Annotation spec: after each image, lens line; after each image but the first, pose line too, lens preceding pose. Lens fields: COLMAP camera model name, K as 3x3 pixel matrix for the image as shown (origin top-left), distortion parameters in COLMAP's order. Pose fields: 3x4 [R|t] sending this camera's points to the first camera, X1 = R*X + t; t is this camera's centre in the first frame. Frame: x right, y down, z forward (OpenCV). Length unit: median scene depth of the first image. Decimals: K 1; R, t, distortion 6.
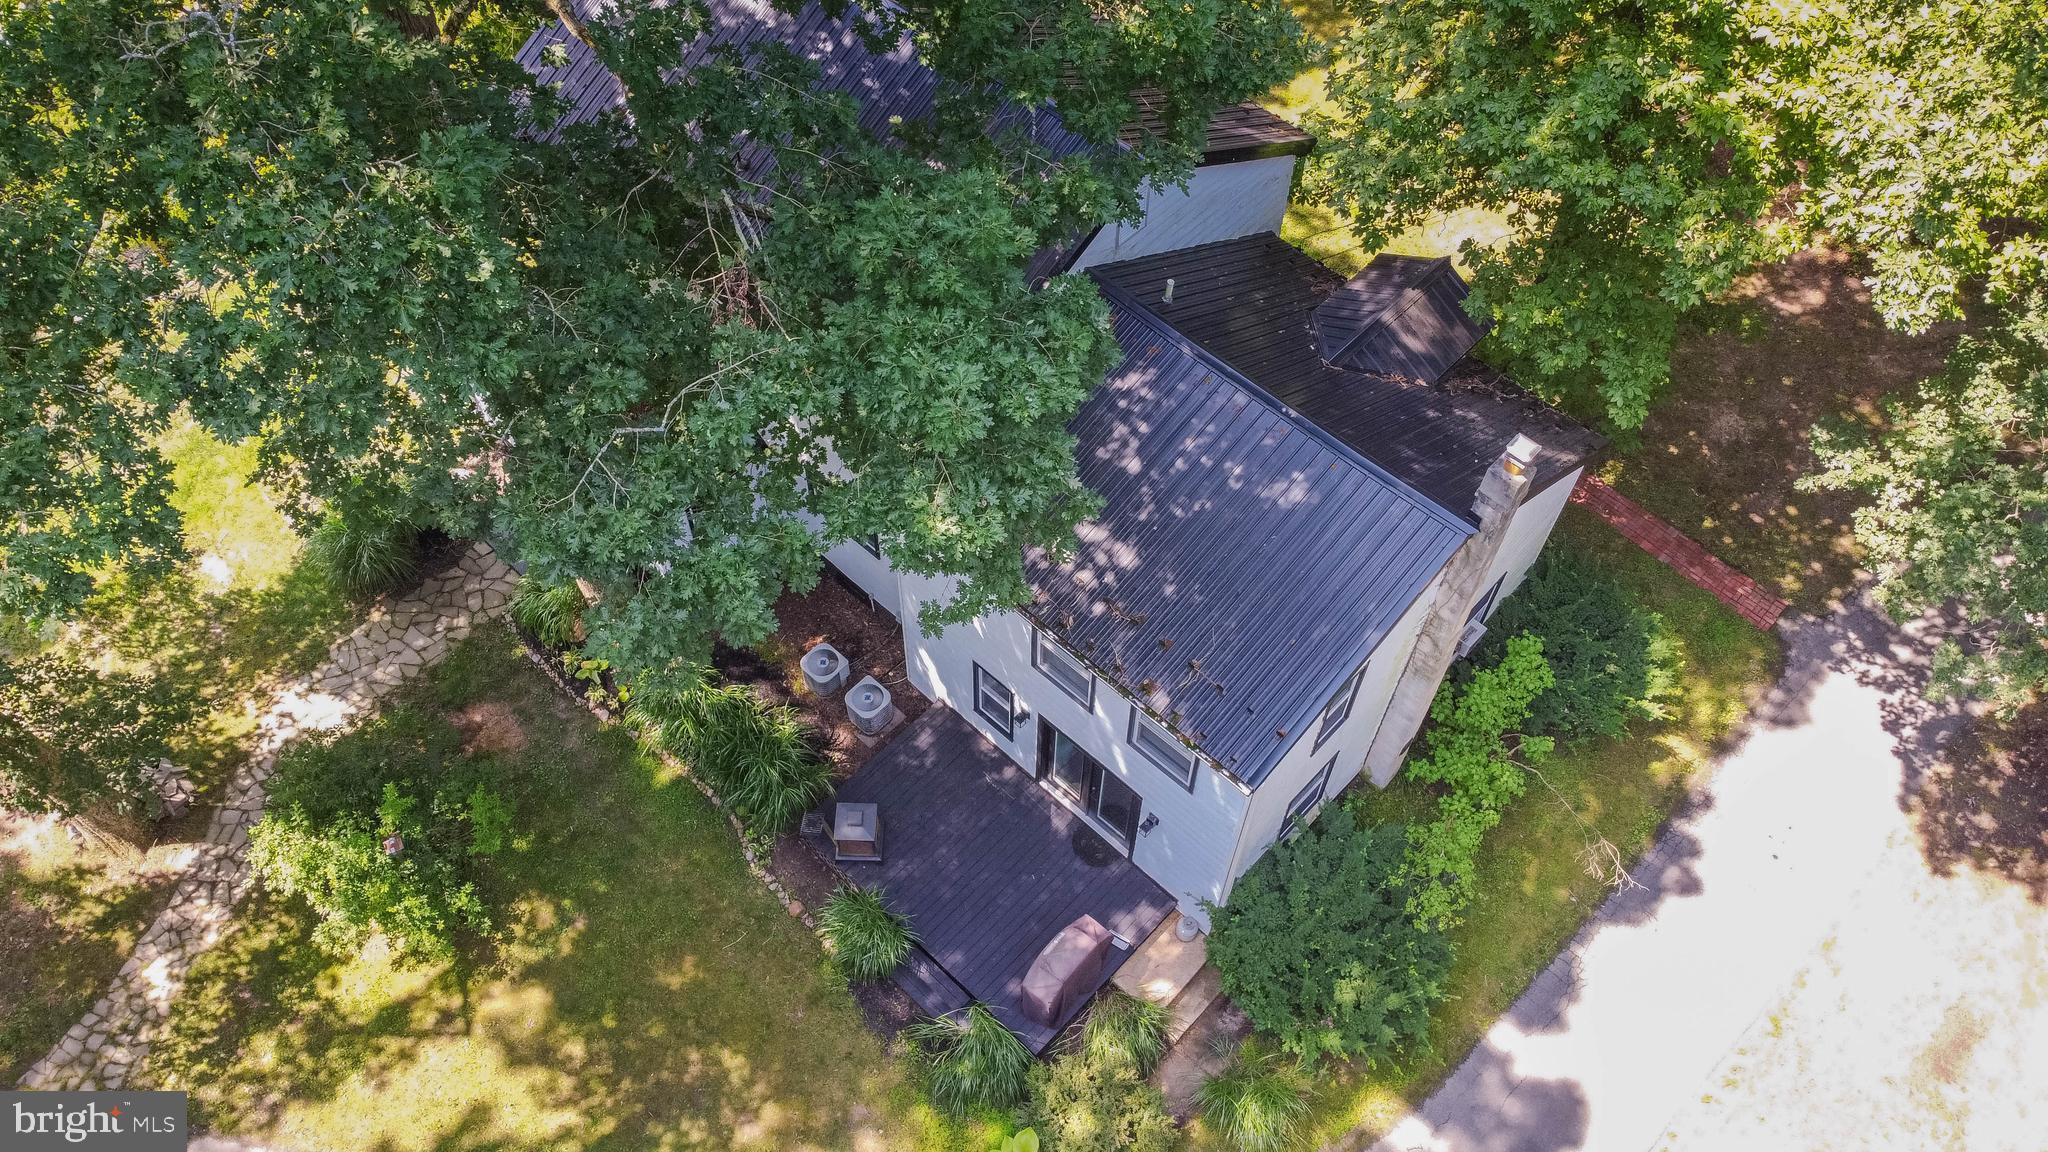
lens RADIAL K [[1585.2, 0, 980.0], [0, 1585.2, 573.7], [0, 0, 1]] dist [-0.006536, -0.007232]
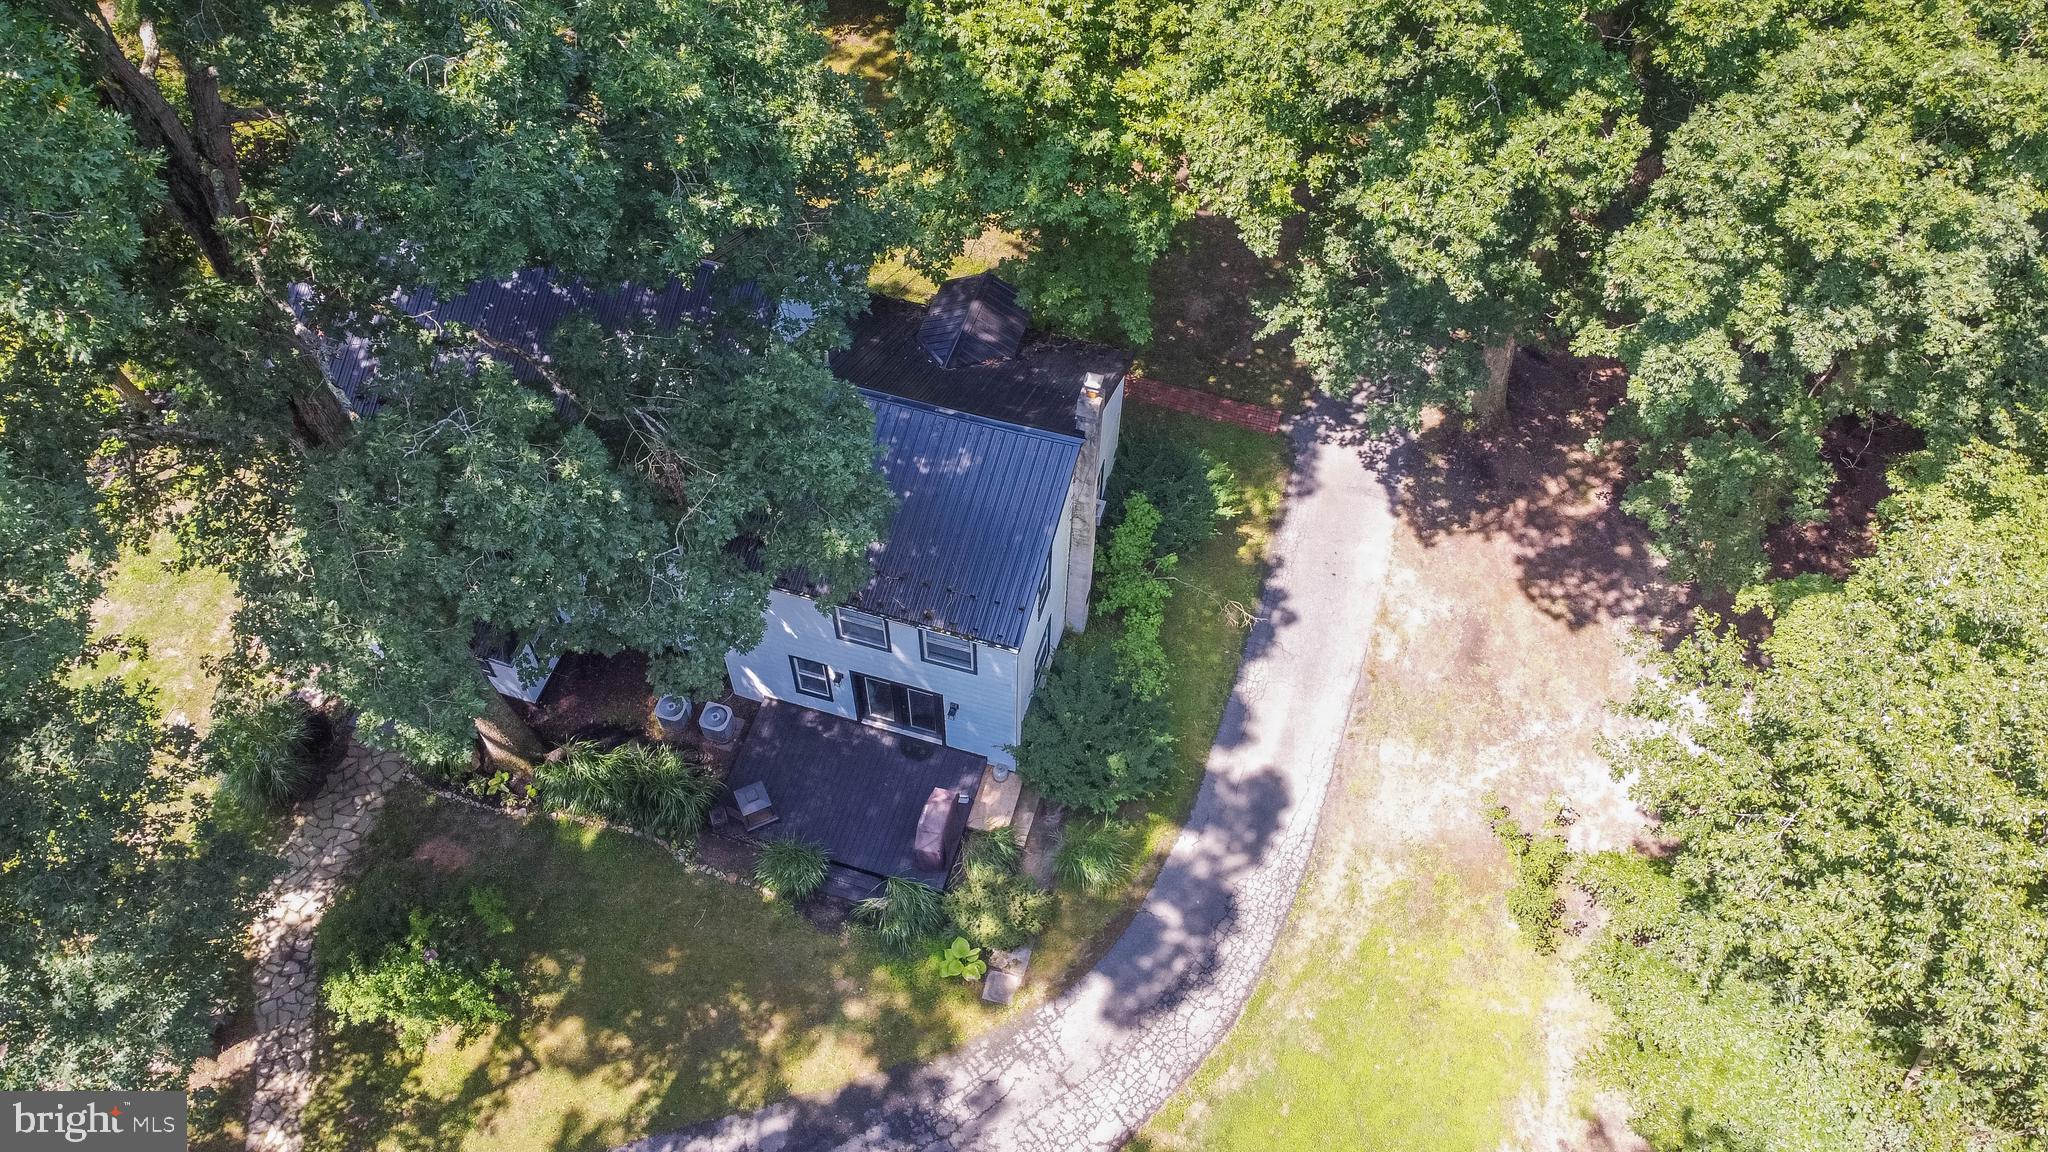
lens RADIAL K [[1560.7, 0, 1010.2], [0, 1560.7, 578.6], [0, 0, 1]] dist [-0.004258, -0.000266]
pose [[0.891961, -0.369846, 0.260037, -0.162640], [0.369937, 0.927684, 0.050495, -0.004709], [-0.259907, 0.051158, 0.964277, -0.364405]]
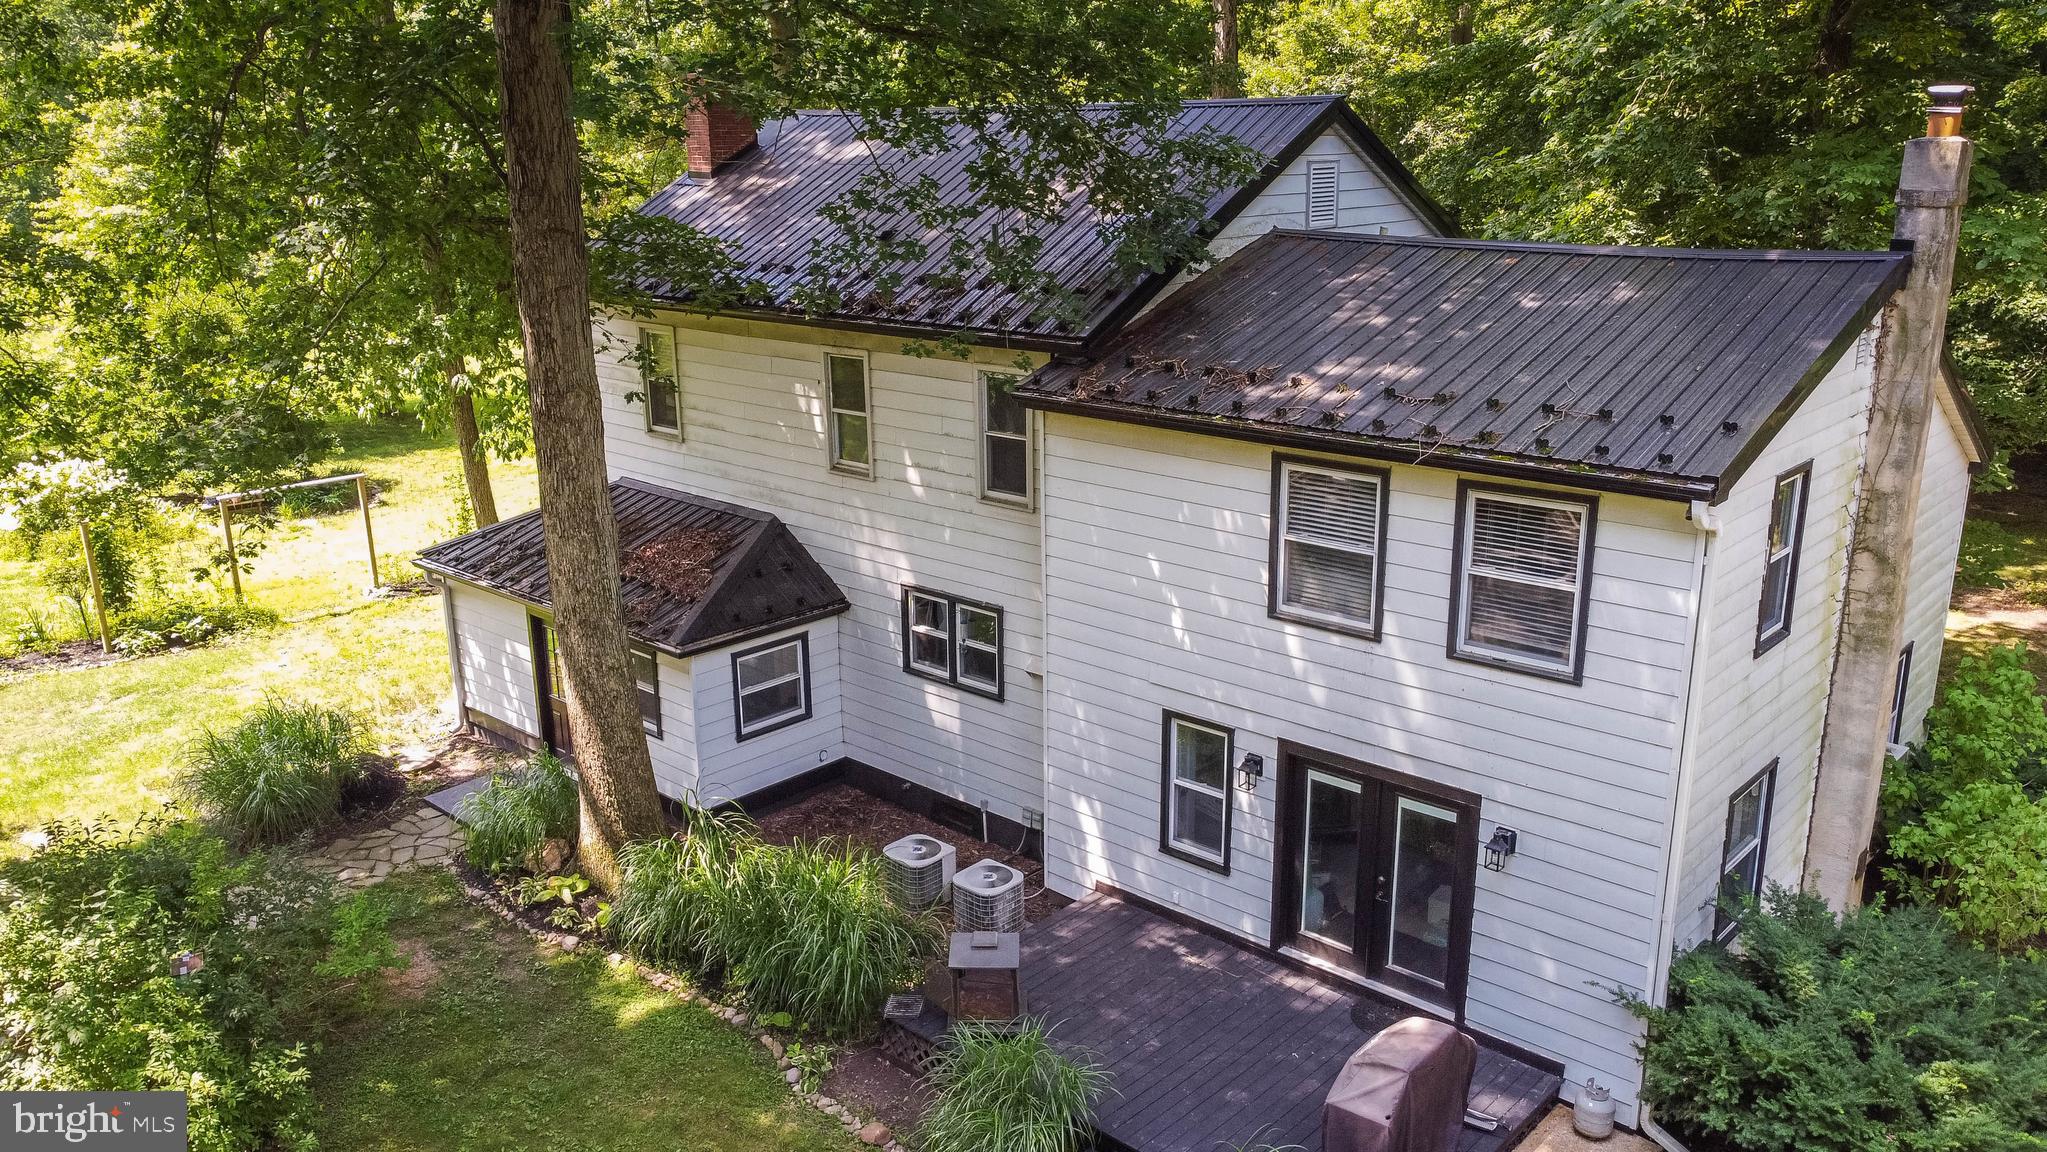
lens RADIAL K [[1559.9, 0, 1009.7], [0, 1559.9, 578.6], [0, 0, 1]] dist [-0.004258, -0.000266]
pose [[0.999800, -0.014015, 0.014285, -0.076485], [0.019897, 0.772412, -0.634809, 0.423679], [-0.002137, 0.634967, 0.772537, 0.477188]]
